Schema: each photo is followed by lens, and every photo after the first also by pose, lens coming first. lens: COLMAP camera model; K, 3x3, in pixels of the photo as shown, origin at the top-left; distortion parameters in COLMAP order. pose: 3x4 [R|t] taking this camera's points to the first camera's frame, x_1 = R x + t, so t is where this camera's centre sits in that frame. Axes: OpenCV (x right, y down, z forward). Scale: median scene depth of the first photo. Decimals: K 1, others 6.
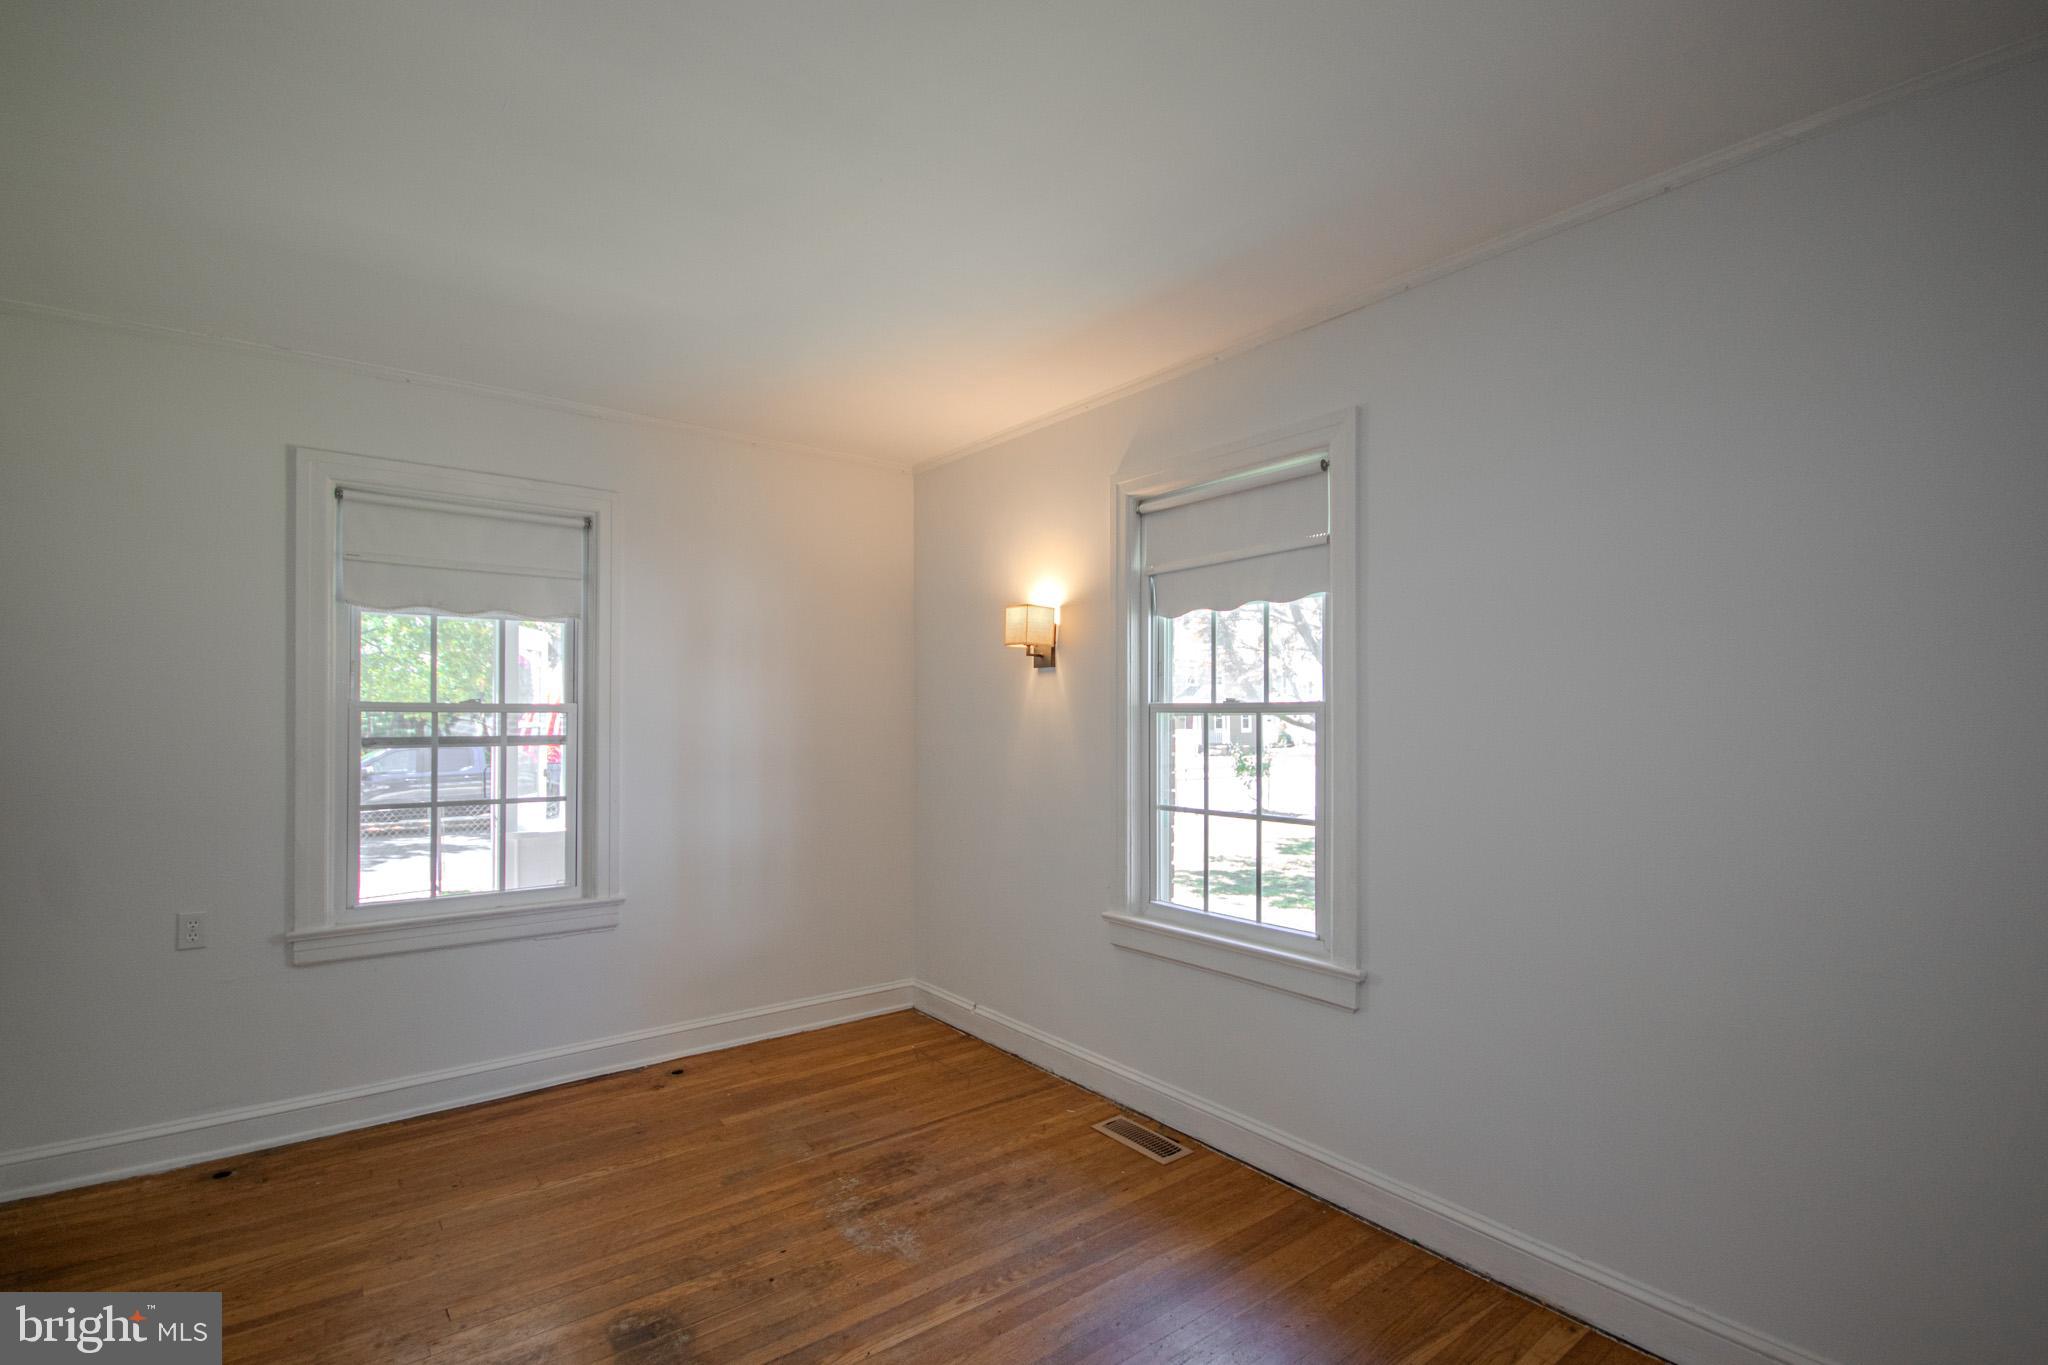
lens RADIAL K [[953.6, 0, 1015.0], [0, 953.6, 724.4], [0, 0, 1]] dist [0.047954, -0.000561]
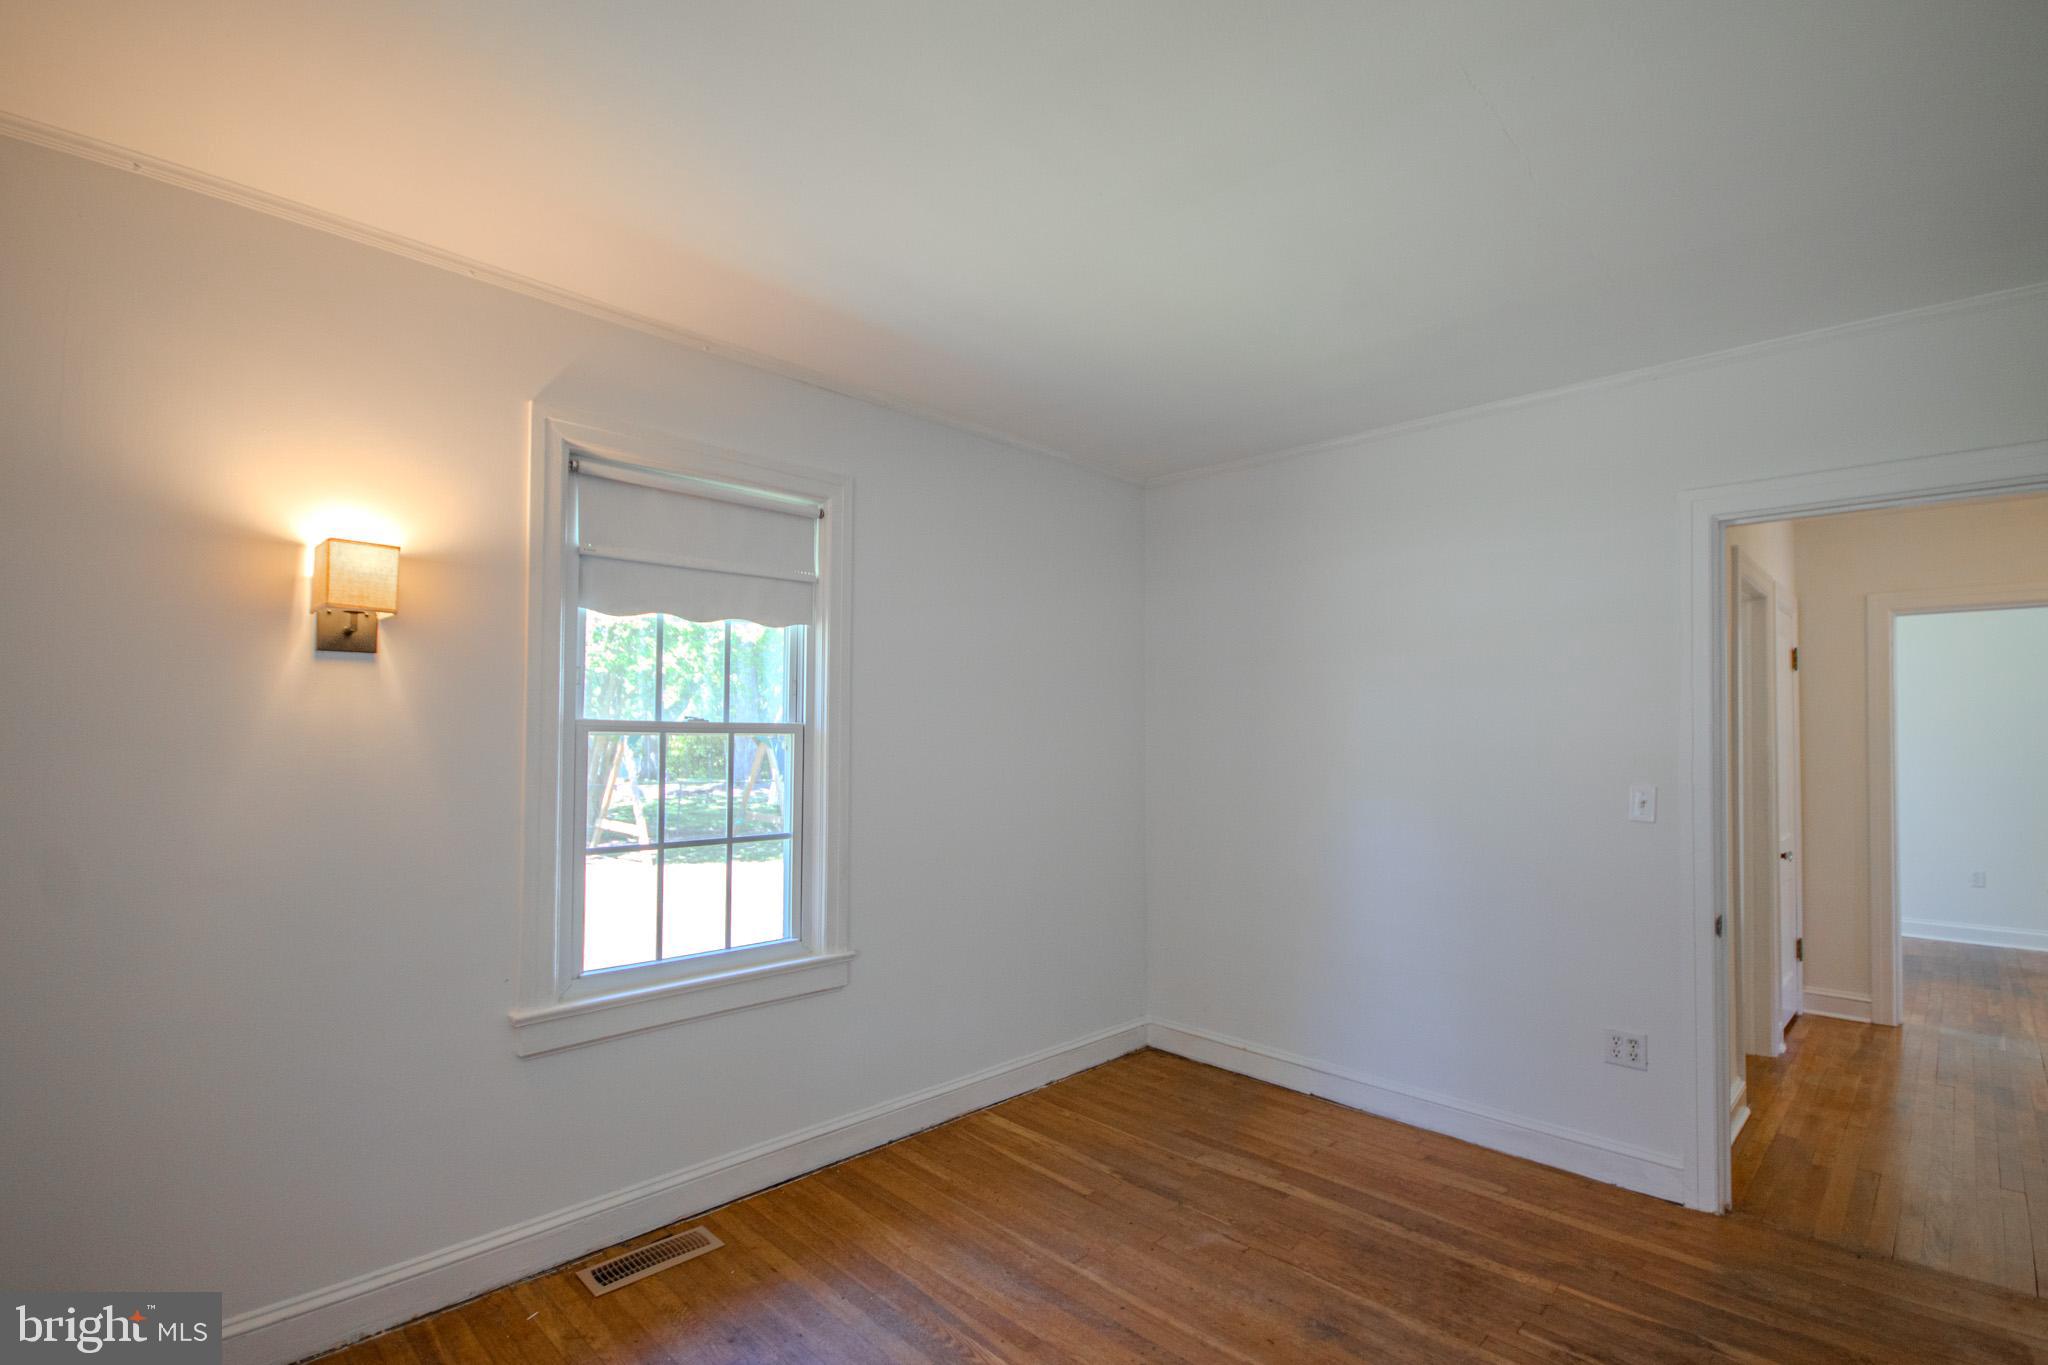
lens RADIAL K [[971.3, 0, 1027.7], [0, 971.3, 714.7], [0, 0, 1]] dist [0.022160, -0.000064]
pose [[-0.125451, 0.018570, 0.991926, -0.776238], [0.001537, 0.999827, -0.018524, -0.011330], [-0.992099, -0.000799, -0.125458, 0.835942]]
